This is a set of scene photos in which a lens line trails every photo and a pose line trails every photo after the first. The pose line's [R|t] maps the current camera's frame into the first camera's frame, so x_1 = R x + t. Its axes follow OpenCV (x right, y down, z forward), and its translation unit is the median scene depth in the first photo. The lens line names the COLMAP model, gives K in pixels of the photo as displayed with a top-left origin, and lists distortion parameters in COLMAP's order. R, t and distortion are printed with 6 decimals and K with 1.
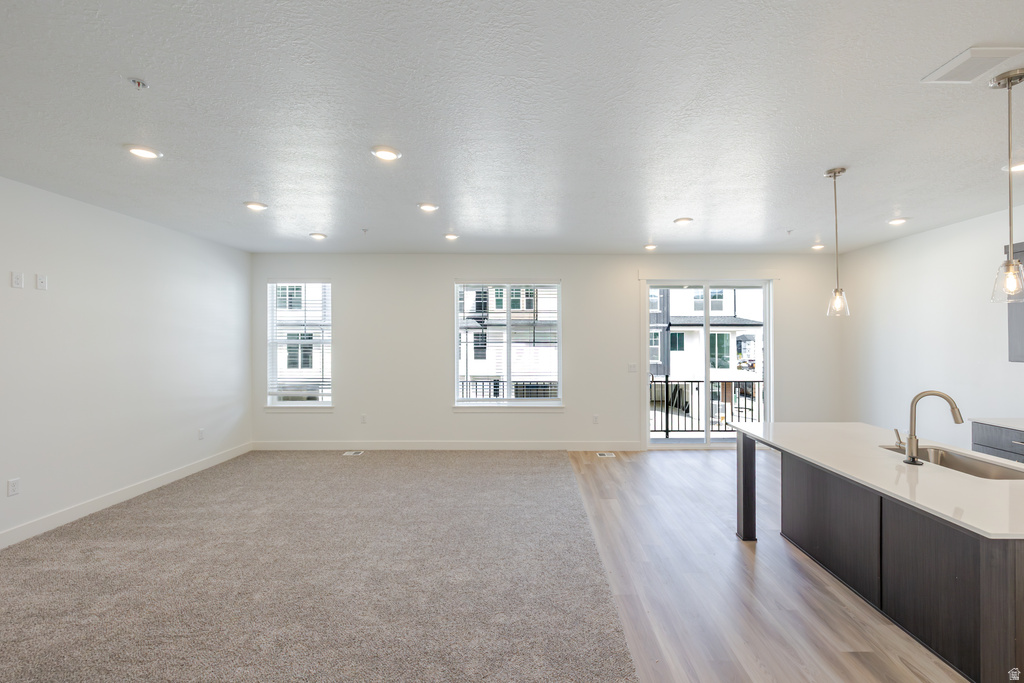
lens RADIAL K [[440.3, 0, 527.3], [0, 440.3, 340.0], [0, 0, 1]] dist [0.001441, 0.000154]
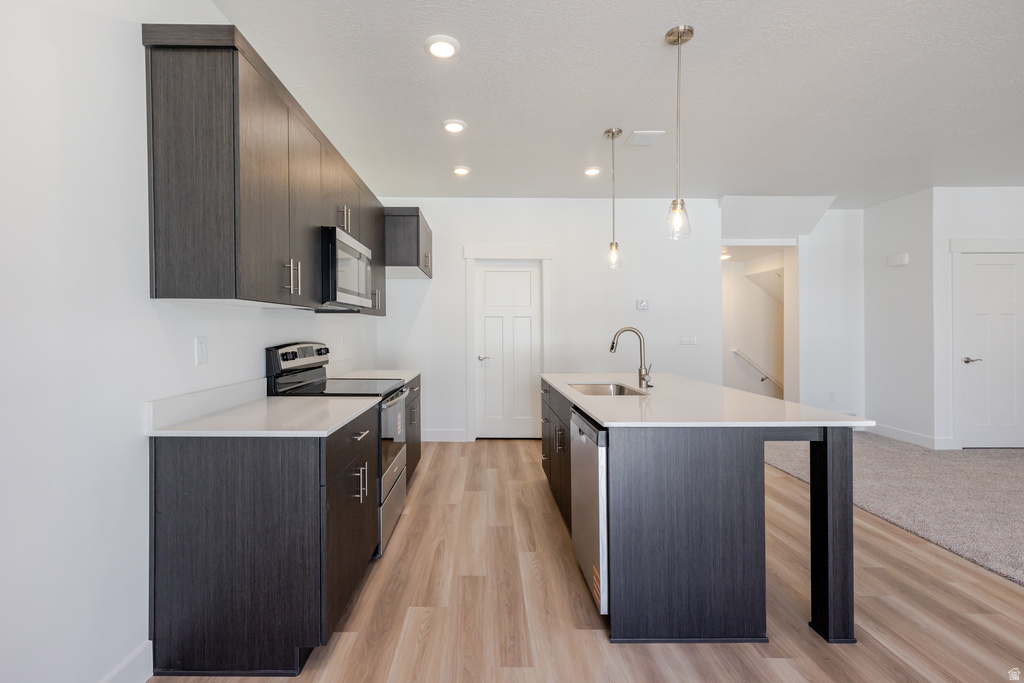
lens RADIAL K [[453.5, 0, 487.5], [0, 453.5, 334.0], [0, 0, 1]] dist [-0.000107, -0.000134]
pose [[-0.999995, 0.001094, -0.003089, 0.831098], [0.001068, 0.999962, 0.008656, 0.077343], [0.003099, 0.008652, -0.999958, 1.416152]]
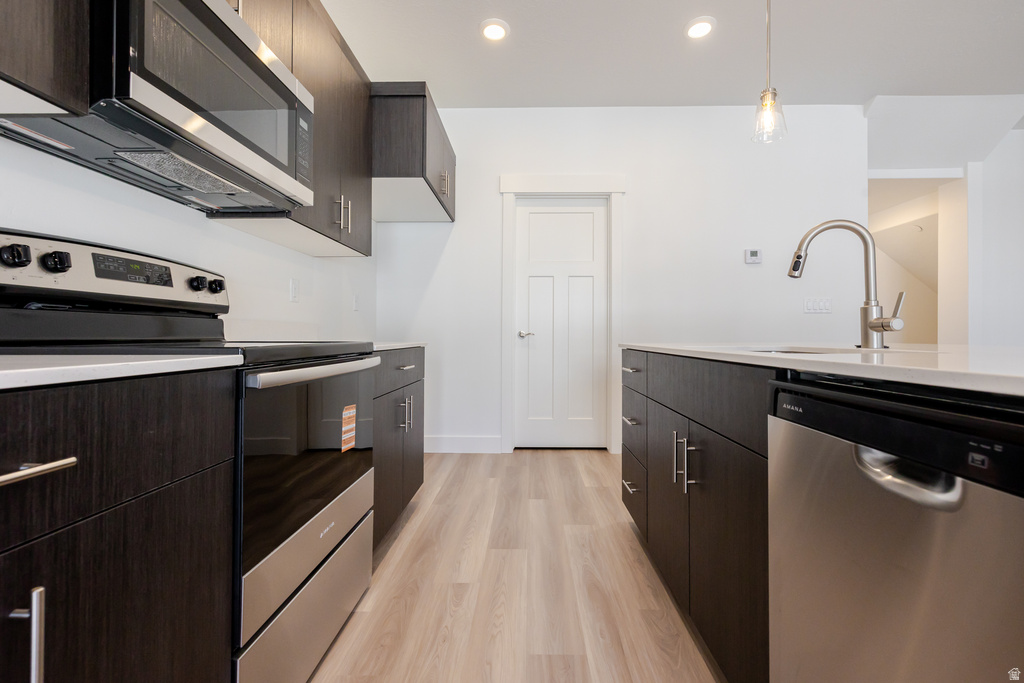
lens RADIAL K [[437.0, 0, 537.6], [0, 437.0, 324.4], [0, 0, 1]] dist [-0.002797, 0.000003]
pose [[-0.999832, -0.007163, -0.016866, 0.829724], [-0.006743, 0.999669, -0.024845, 0.161874], [0.017038, -0.024727, -0.999549, 0.997837]]
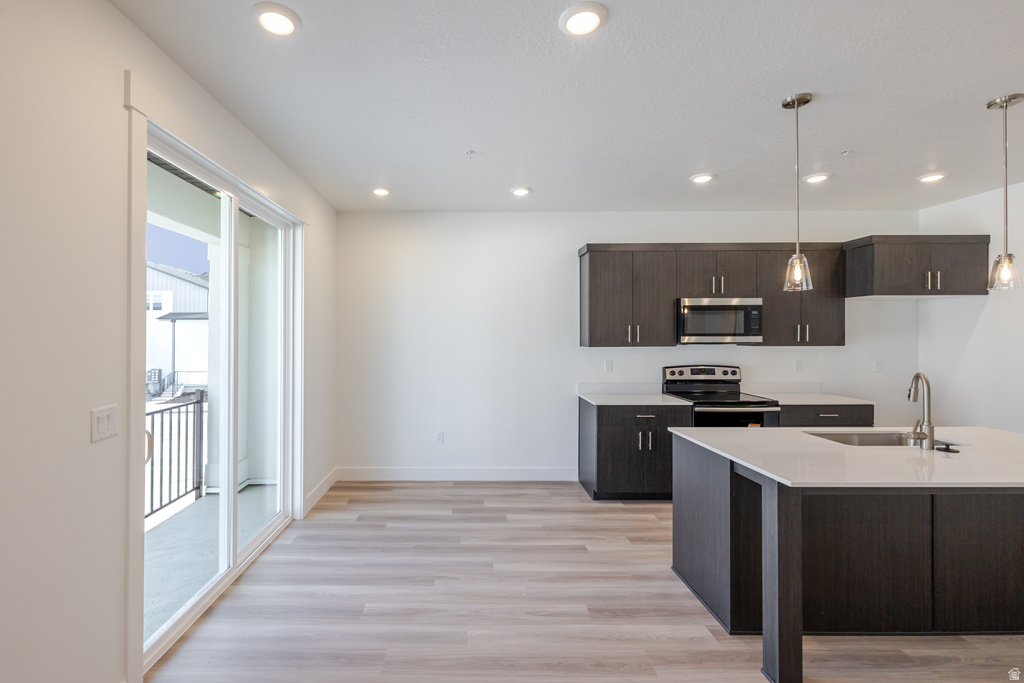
lens RADIAL K [[452.3, 0, 467.8], [0, 452.3, 334.7], [0, 0, 1]] dist [0.001313, 0.000027]
pose [[-0.001017, 0.001302, 0.999999, -0.060157], [0.001112, 0.999999, -0.001301, 0.017830], [-0.999999, 0.001111, -0.001019, 1.279608]]
